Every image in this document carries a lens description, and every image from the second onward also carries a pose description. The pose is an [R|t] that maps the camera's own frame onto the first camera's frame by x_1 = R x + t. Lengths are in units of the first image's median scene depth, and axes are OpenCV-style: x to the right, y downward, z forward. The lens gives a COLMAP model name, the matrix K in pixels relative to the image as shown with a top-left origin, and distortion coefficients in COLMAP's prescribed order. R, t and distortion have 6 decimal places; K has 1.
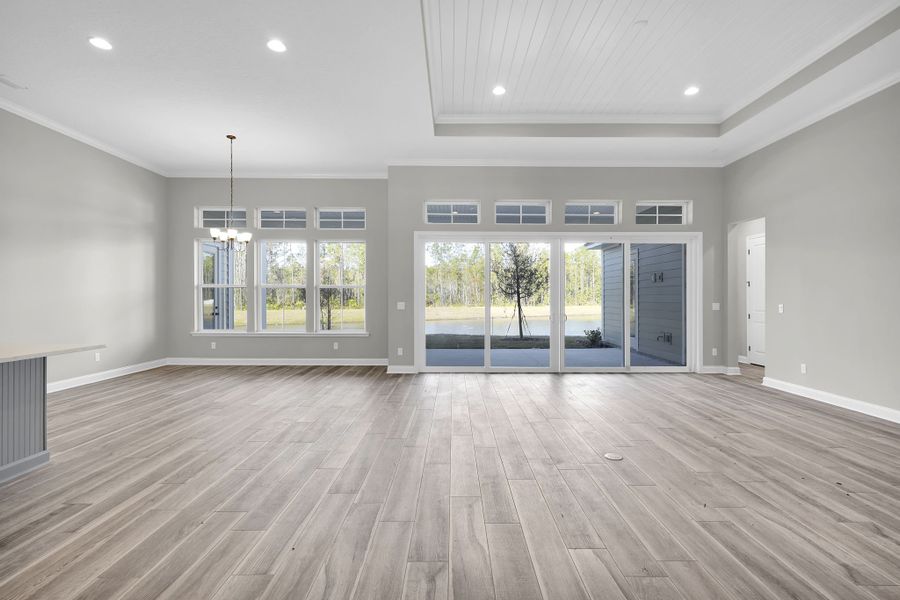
lens RADIAL K [[411.2, 0, 454.0], [0, 411.2, 299.7], [0, 0, 1]] dist [0.000879, 0.000861]
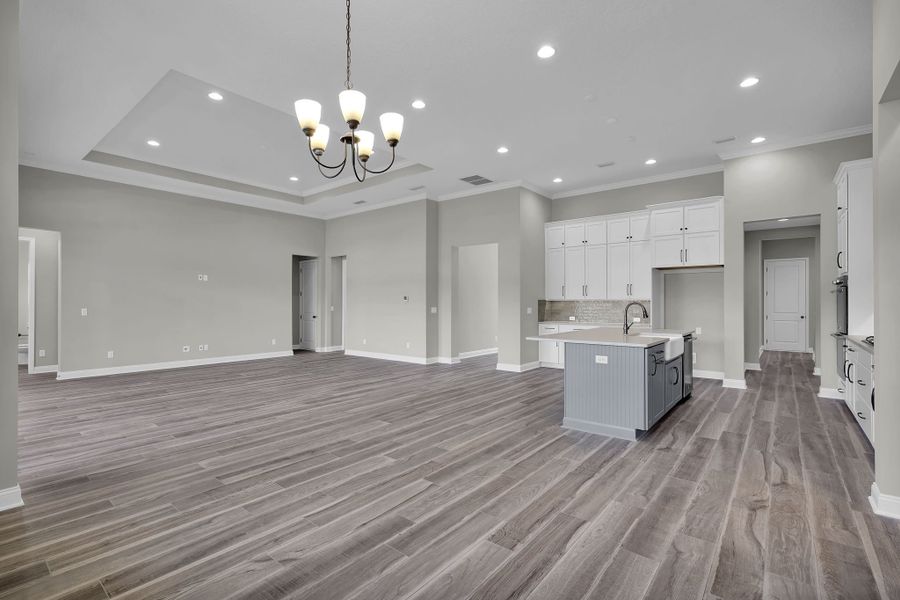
lens RADIAL K [[415.7, 0, 450.0], [0, 415.7, 300.0], [0, 0, 1]] dist [-0.004778, 0.000209]
pose [[-0.773352, 0.002371, 0.633973, -0.702853], [0.001246, 0.999997, -0.002220, -0.009364], [-0.633976, -0.000927, -0.773352, 1.032212]]
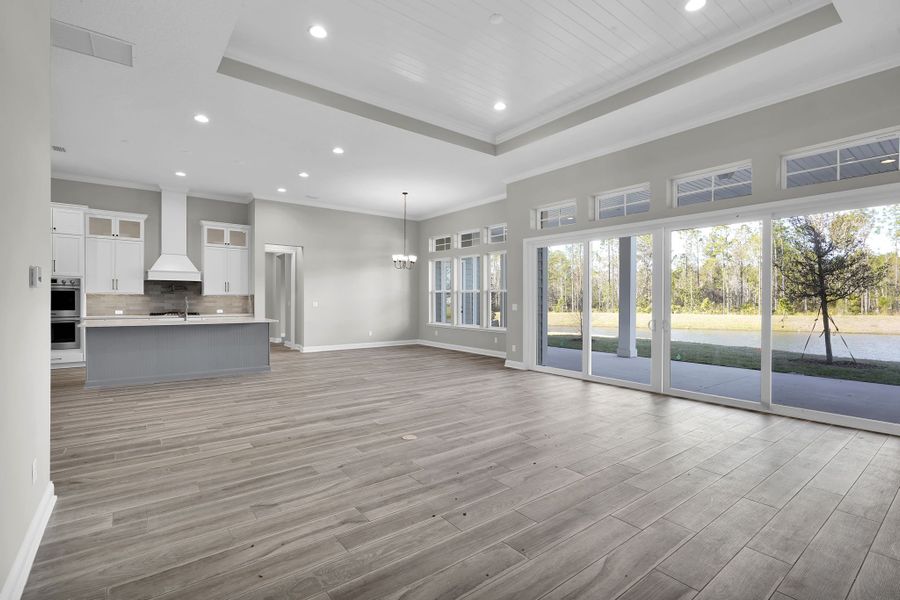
lens RADIAL K [[413.1, 0, 448.3], [0, 413.1, 300.7], [0, 0, 1]] dist [-0.002984, 0.000535]
pose [[0.605924, 0.003274, -0.795516, 0.644430], [-0.006017, 0.999982, -0.000467, -0.001746], [0.795500, 0.005070, 0.605933, 0.177612]]
